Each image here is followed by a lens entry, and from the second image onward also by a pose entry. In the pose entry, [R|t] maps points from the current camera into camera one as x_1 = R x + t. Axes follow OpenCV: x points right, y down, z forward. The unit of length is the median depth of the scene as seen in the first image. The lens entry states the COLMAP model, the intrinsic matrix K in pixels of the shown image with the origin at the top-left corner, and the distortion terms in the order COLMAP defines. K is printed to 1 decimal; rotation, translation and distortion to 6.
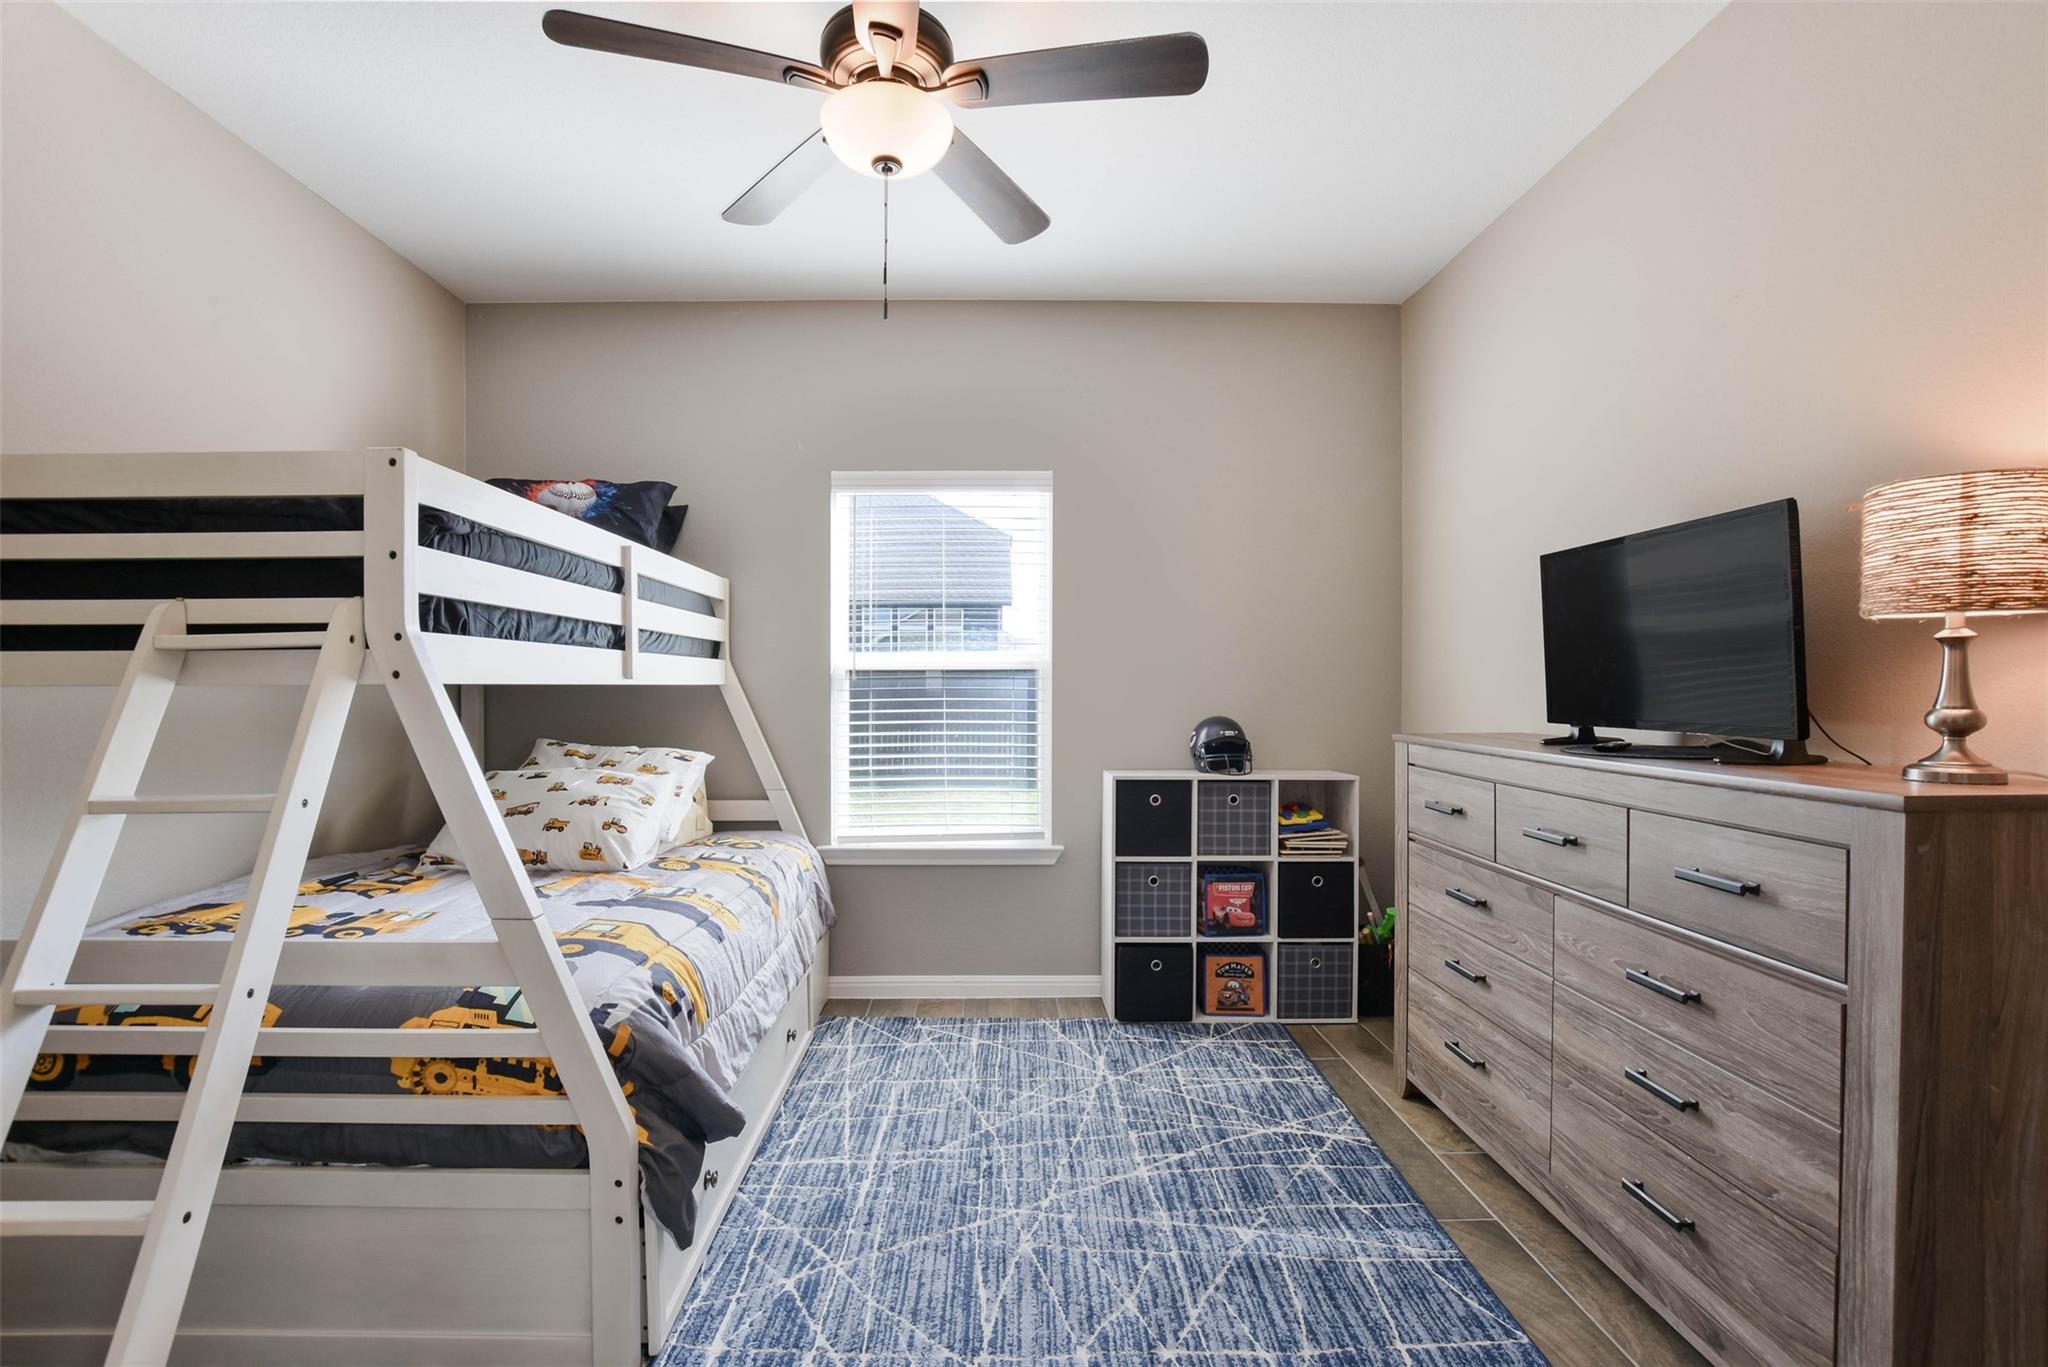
lens RADIAL K [[923.4, 0, 1011.1], [0, 923.4, 689.3], [0, 0, 1]] dist [-0.020573, 0.000457]
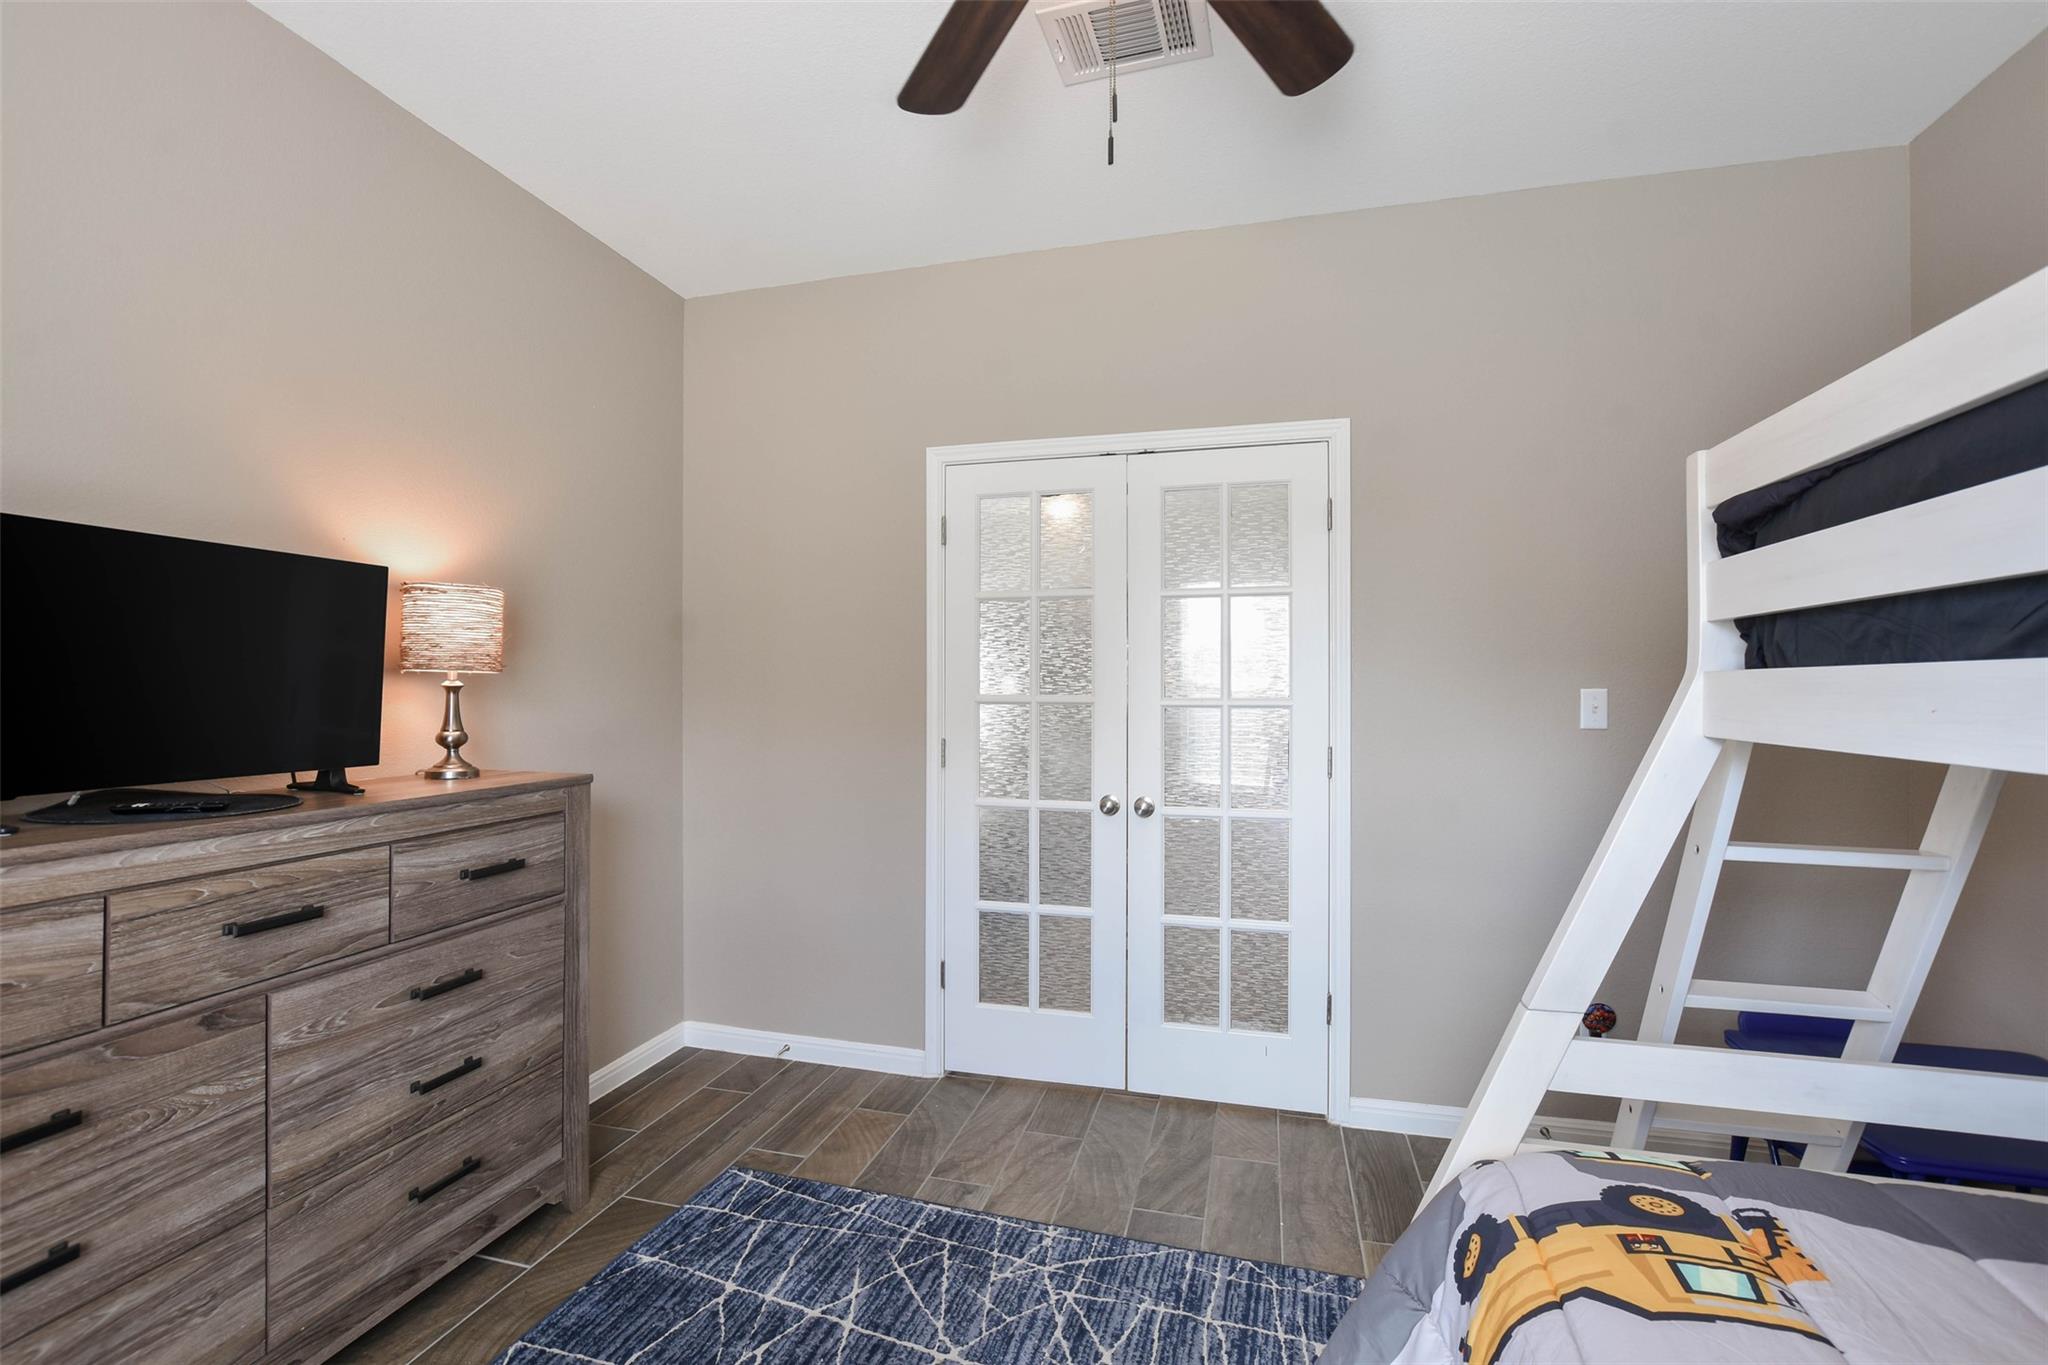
lens RADIAL K [[923.4, 0, 1011.1], [0, 923.4, 688.3], [0, 0, 1]] dist [-0.020573, 0.000457]
pose [[-0.957352, 0.000143, 0.288925, -0.269082], [0.001640, 0.999986, 0.004940, -0.045990], [-0.288920, 0.005203, -0.957339, 1.726143]]
